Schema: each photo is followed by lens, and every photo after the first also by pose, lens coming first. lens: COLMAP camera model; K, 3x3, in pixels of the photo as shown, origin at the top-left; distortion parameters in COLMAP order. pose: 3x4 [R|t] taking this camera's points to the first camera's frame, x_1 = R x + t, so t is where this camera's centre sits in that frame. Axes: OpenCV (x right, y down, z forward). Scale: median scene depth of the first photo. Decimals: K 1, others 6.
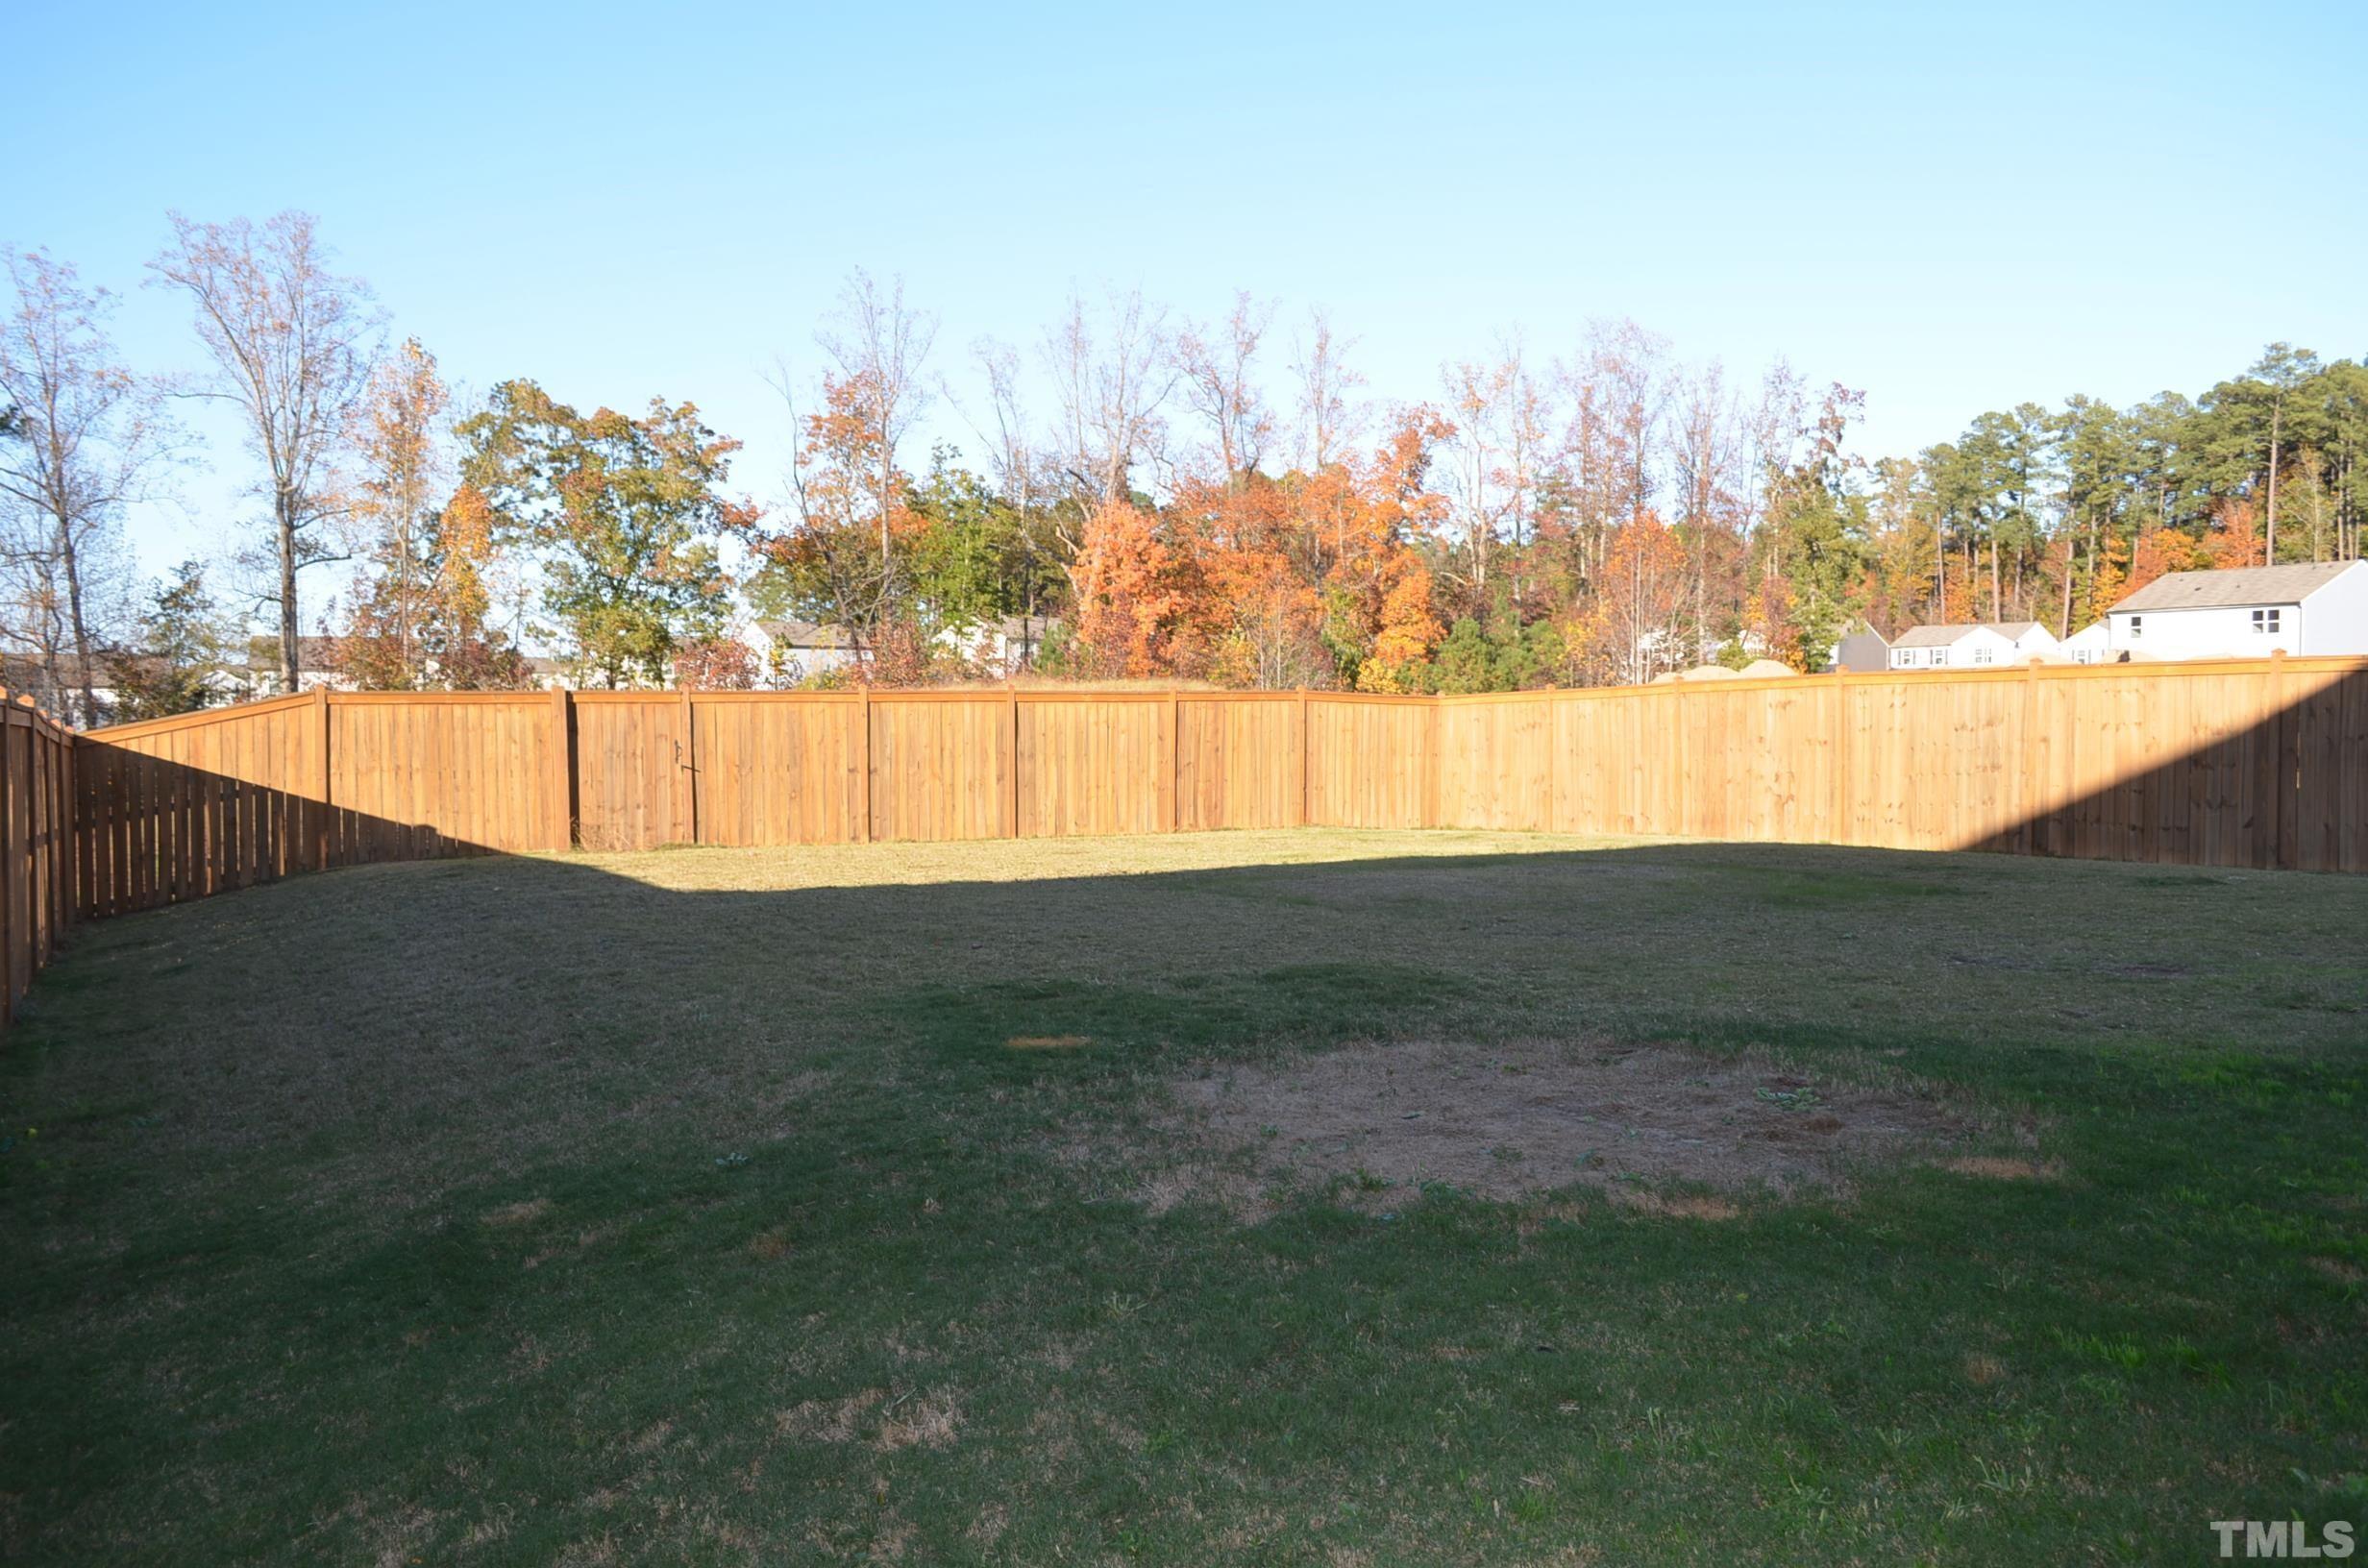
lens RADIAL K [[1890.5, 0, 1177.8], [0, 1890.5, 734.3], [0, 0, 1]] dist [-0.014094, -0.000431]
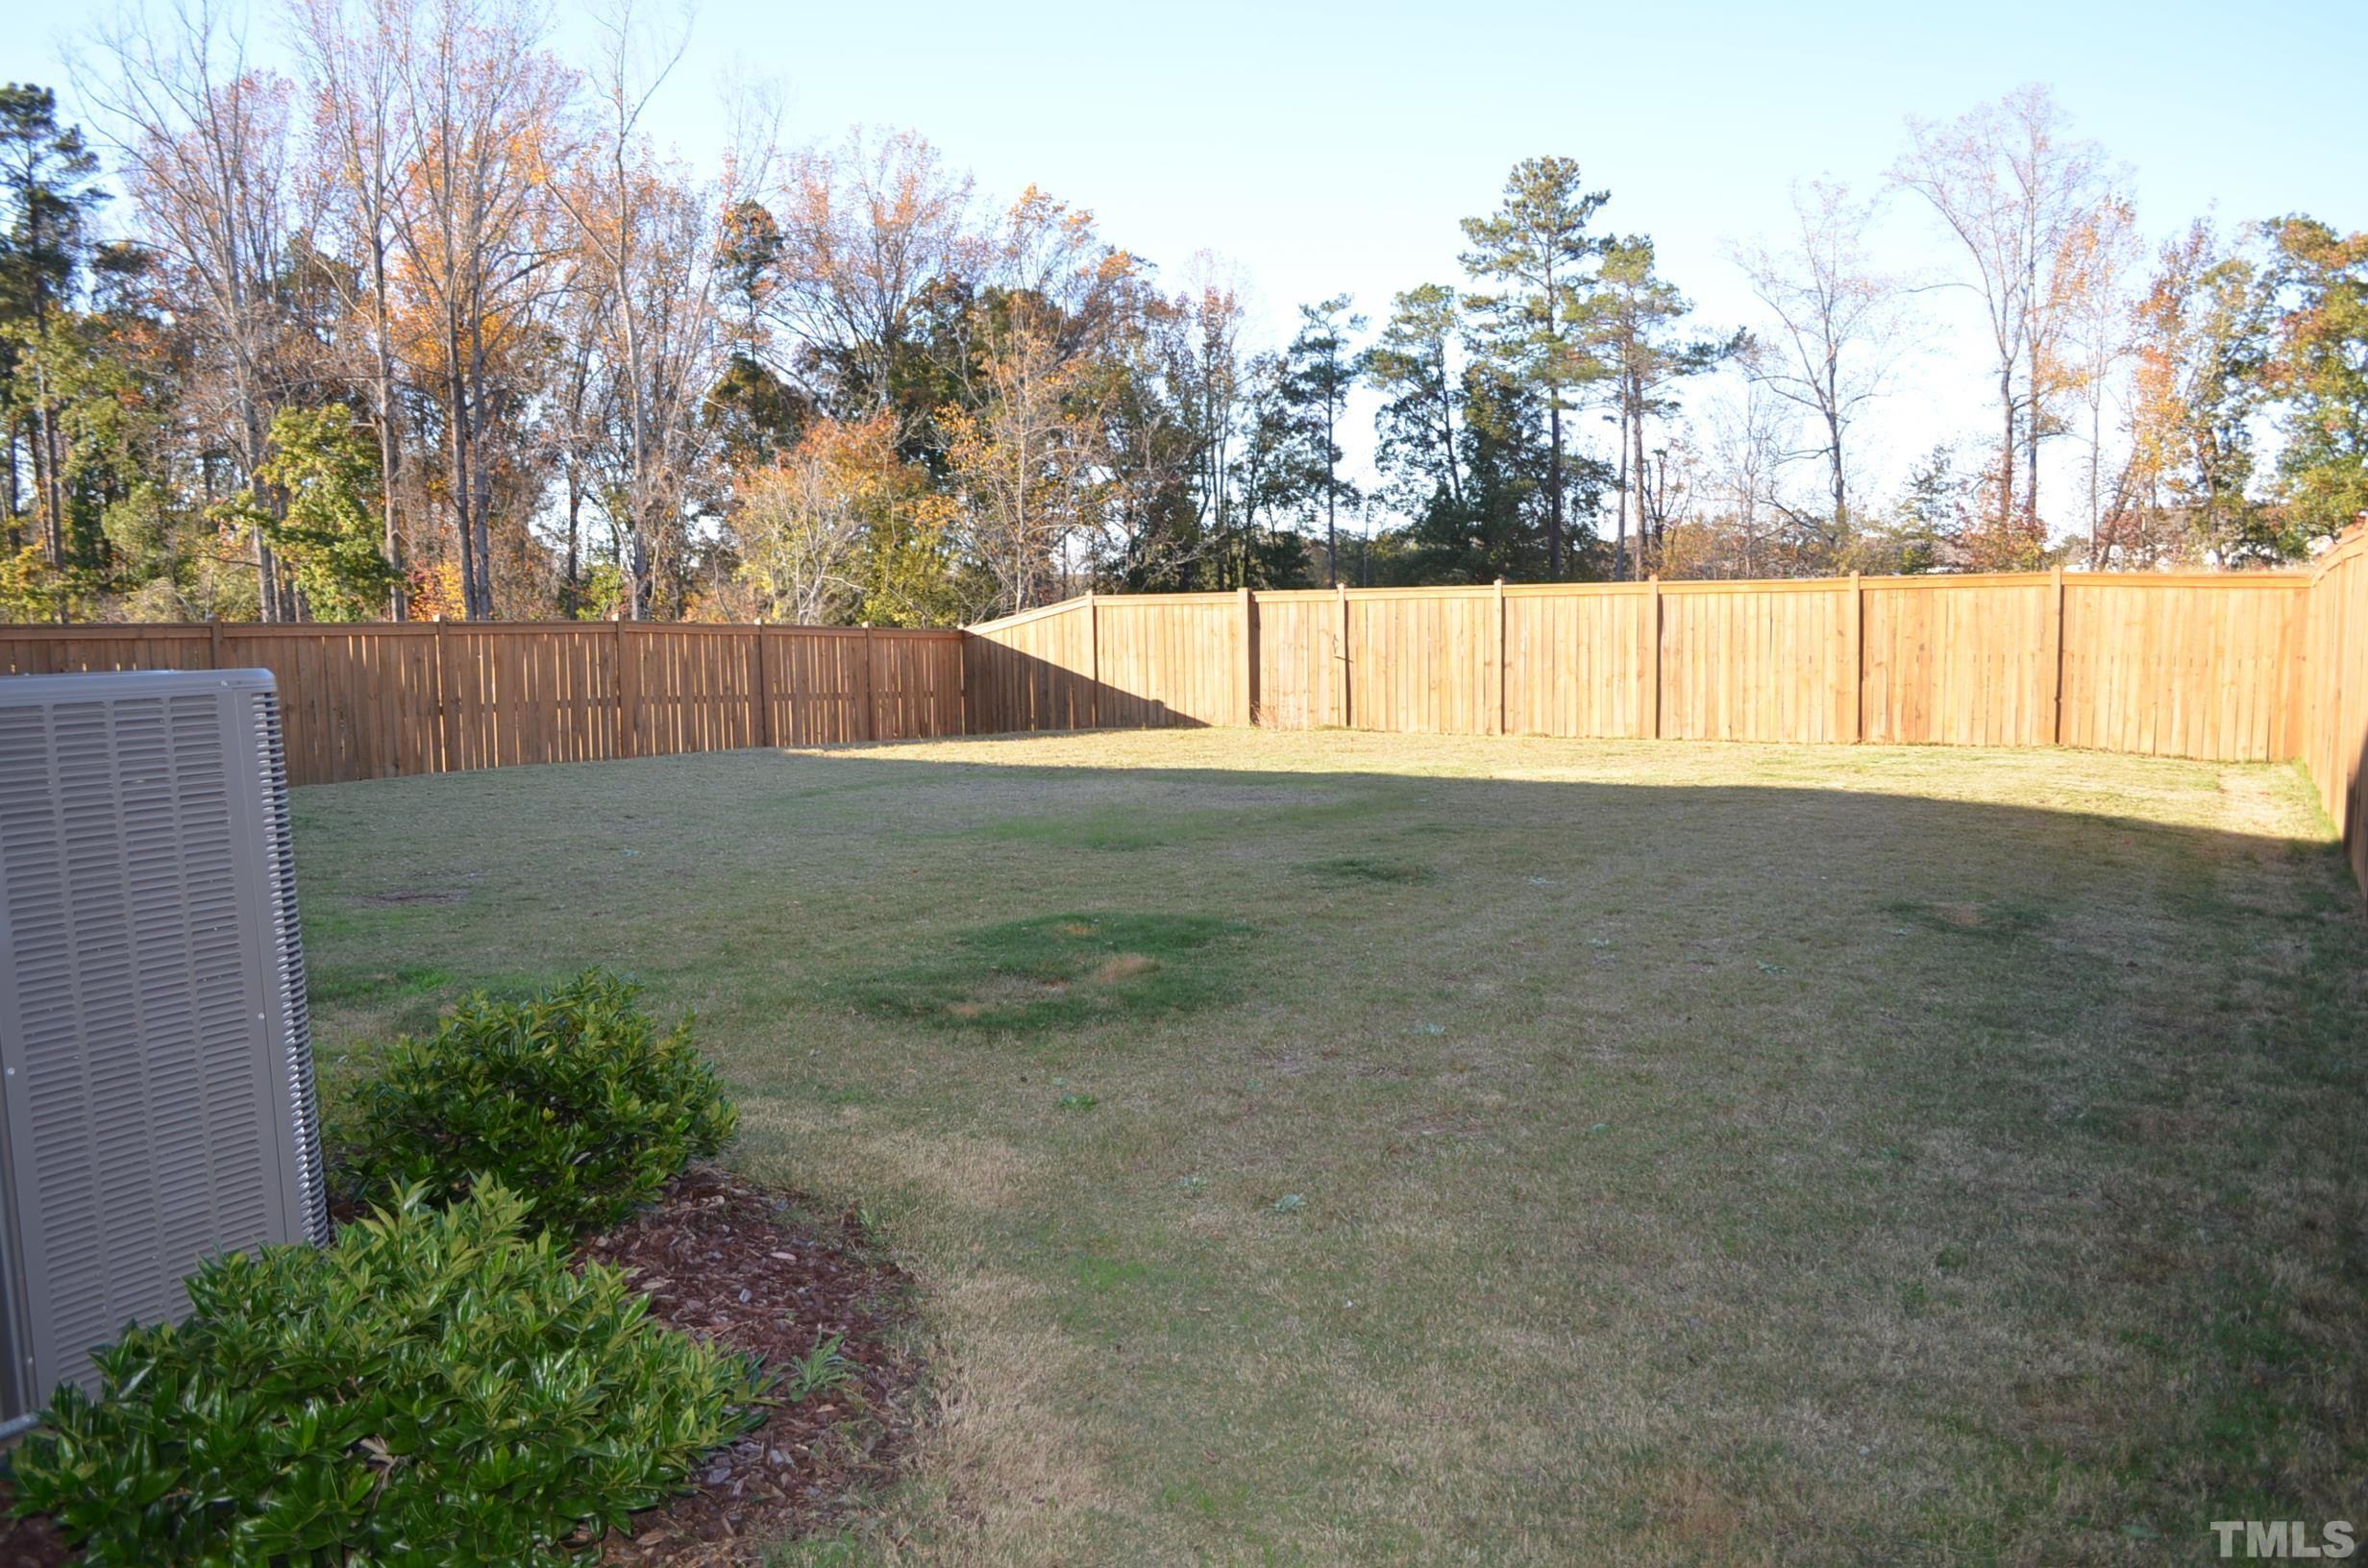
lens RADIAL K [[1849.3, 0, 1189.9], [0, 1849.3, 789.9], [0, 0, 1]] dist [-0.015647, 0.008551]
pose [[0.514167, 0.081147, -0.853843, 0.164576], [0.006351, 0.995127, 0.098399, -0.003430], [0.857667, -0.056016, 0.511146, 0.090664]]
